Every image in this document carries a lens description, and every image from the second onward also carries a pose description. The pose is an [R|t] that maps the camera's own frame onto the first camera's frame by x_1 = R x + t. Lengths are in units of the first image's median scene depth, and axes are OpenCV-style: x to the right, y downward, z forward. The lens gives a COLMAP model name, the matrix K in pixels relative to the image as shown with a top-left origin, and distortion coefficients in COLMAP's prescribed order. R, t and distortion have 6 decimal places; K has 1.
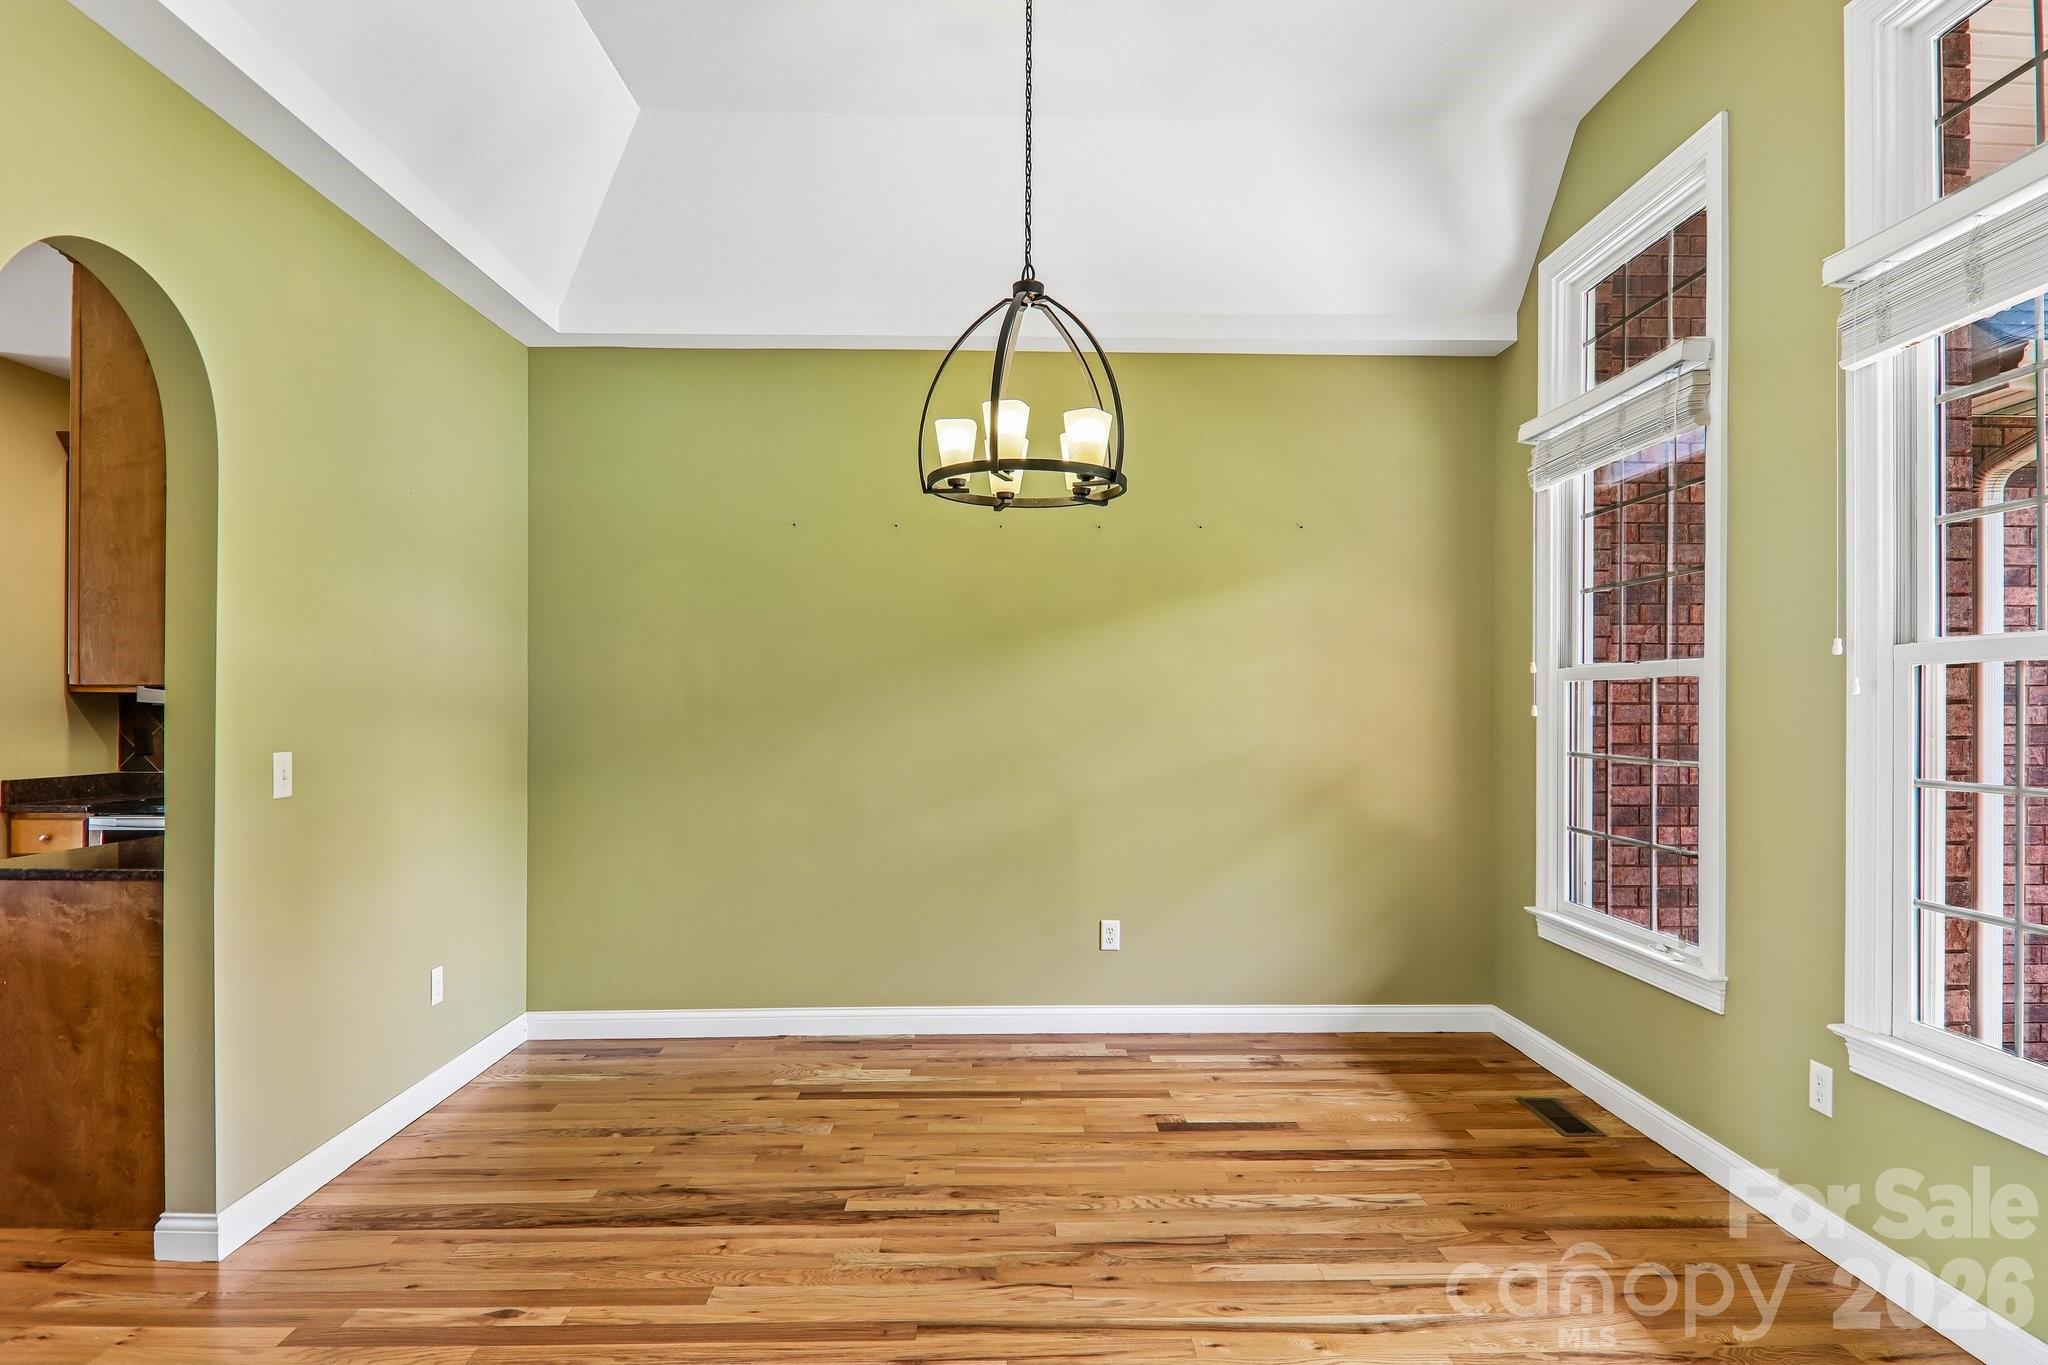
lens RADIAL K [[1151.8, 0, 1023.5], [0, 1151.8, 701.8], [0, 0, 1]] dist [0.002914, -0.007738]
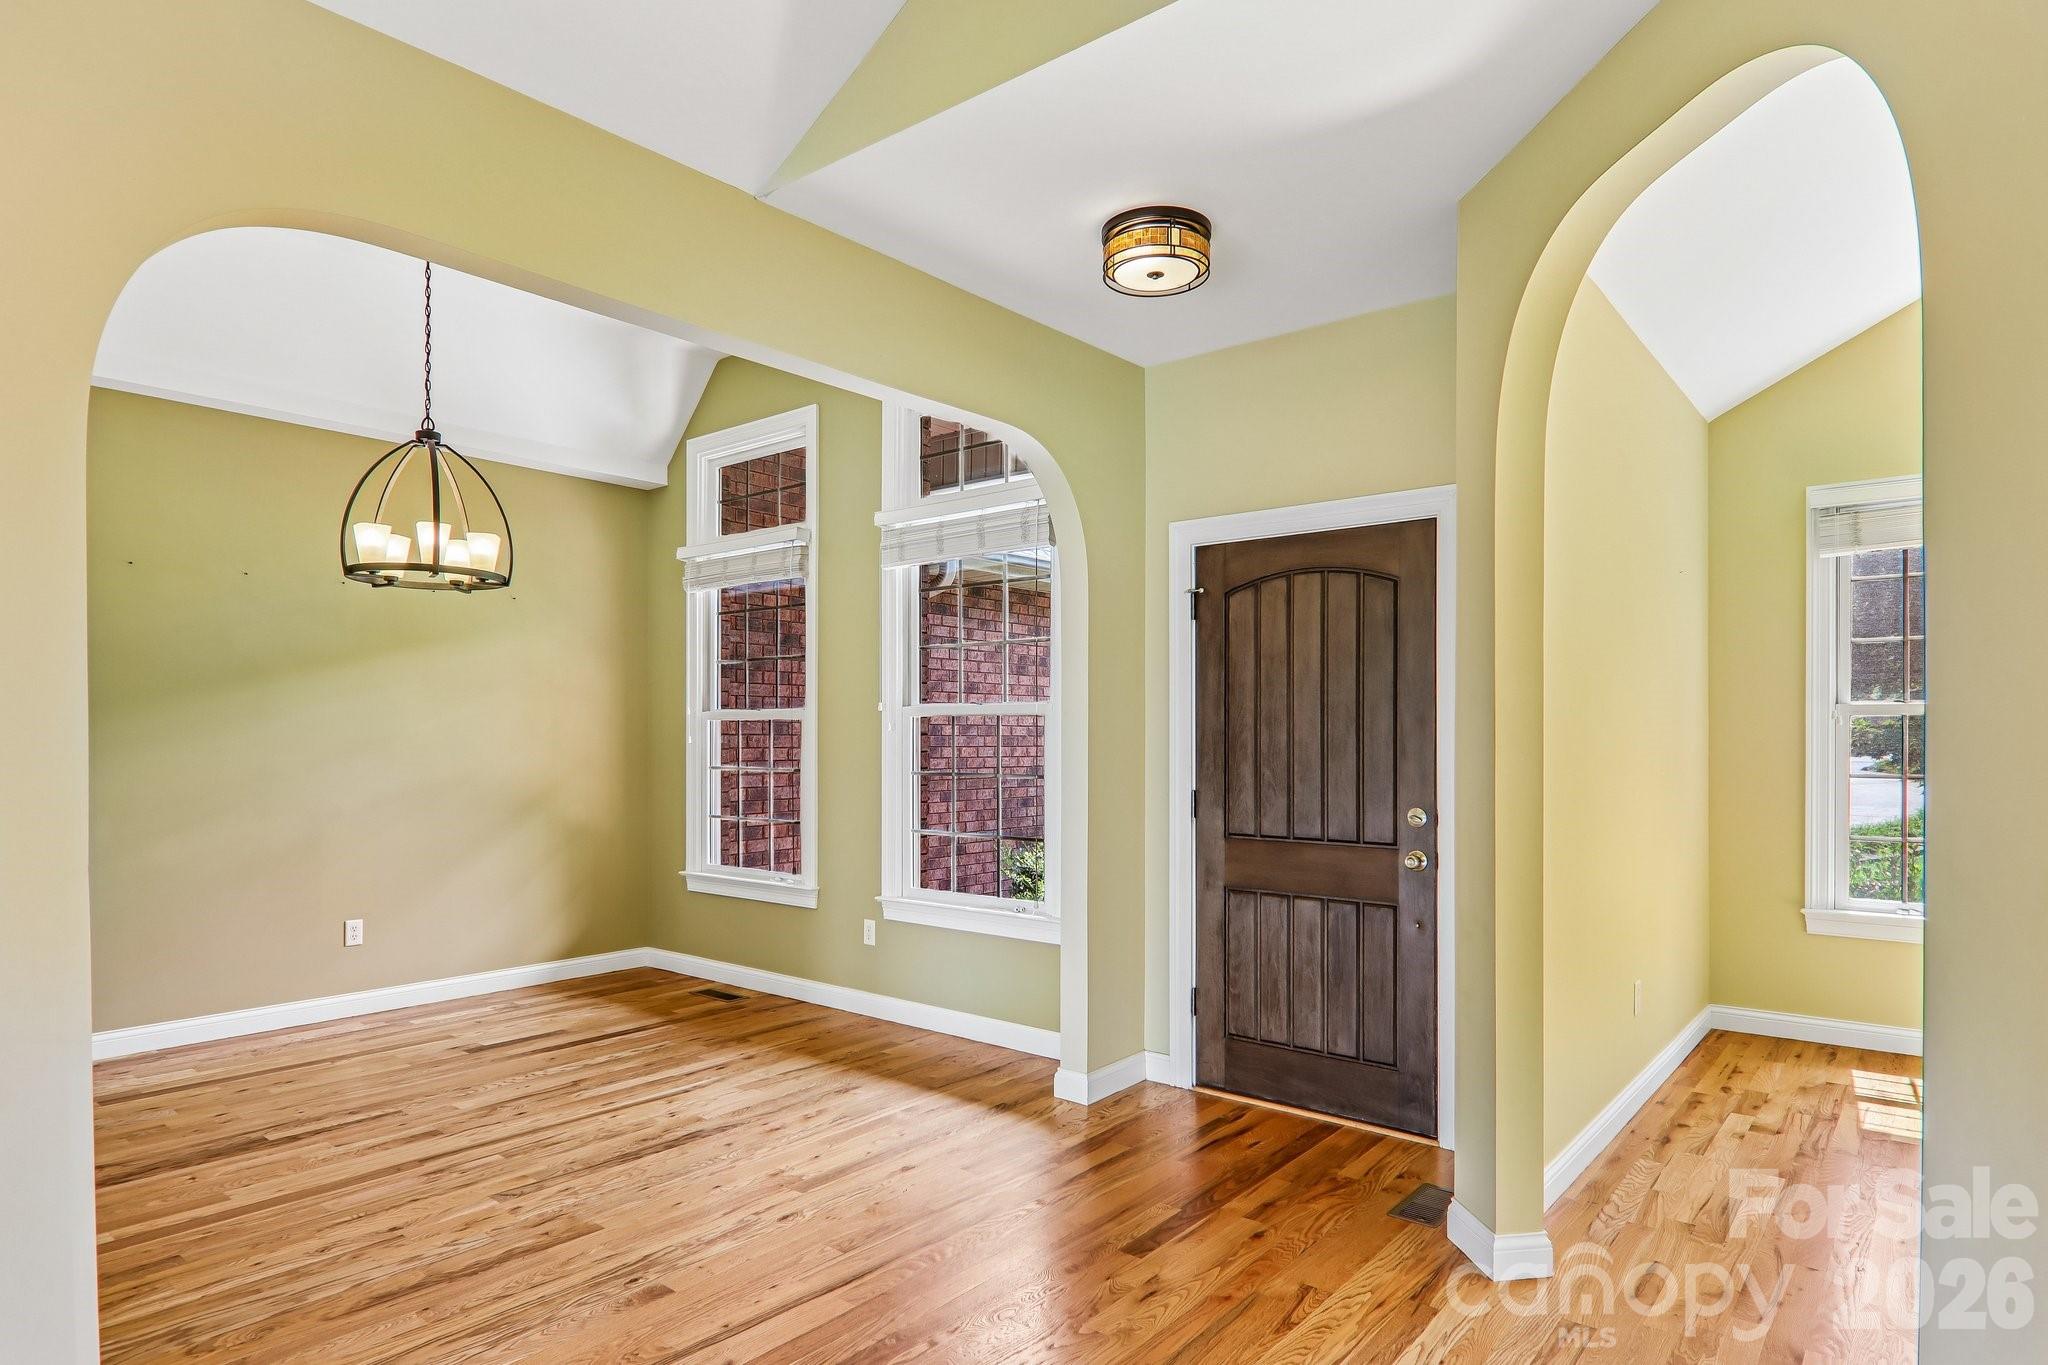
lens RADIAL K [[1151.8, 0, 1035.2], [0, 1151.8, 690.6], [0, 0, 1]] dist [0.002914, -0.007738]
pose [[0.647450, 0.028738, 0.761566, -0.487054], [-0.001525, 0.999336, -0.036413, -0.003024], [-0.762107, 0.022415, 0.647063, -0.380828]]
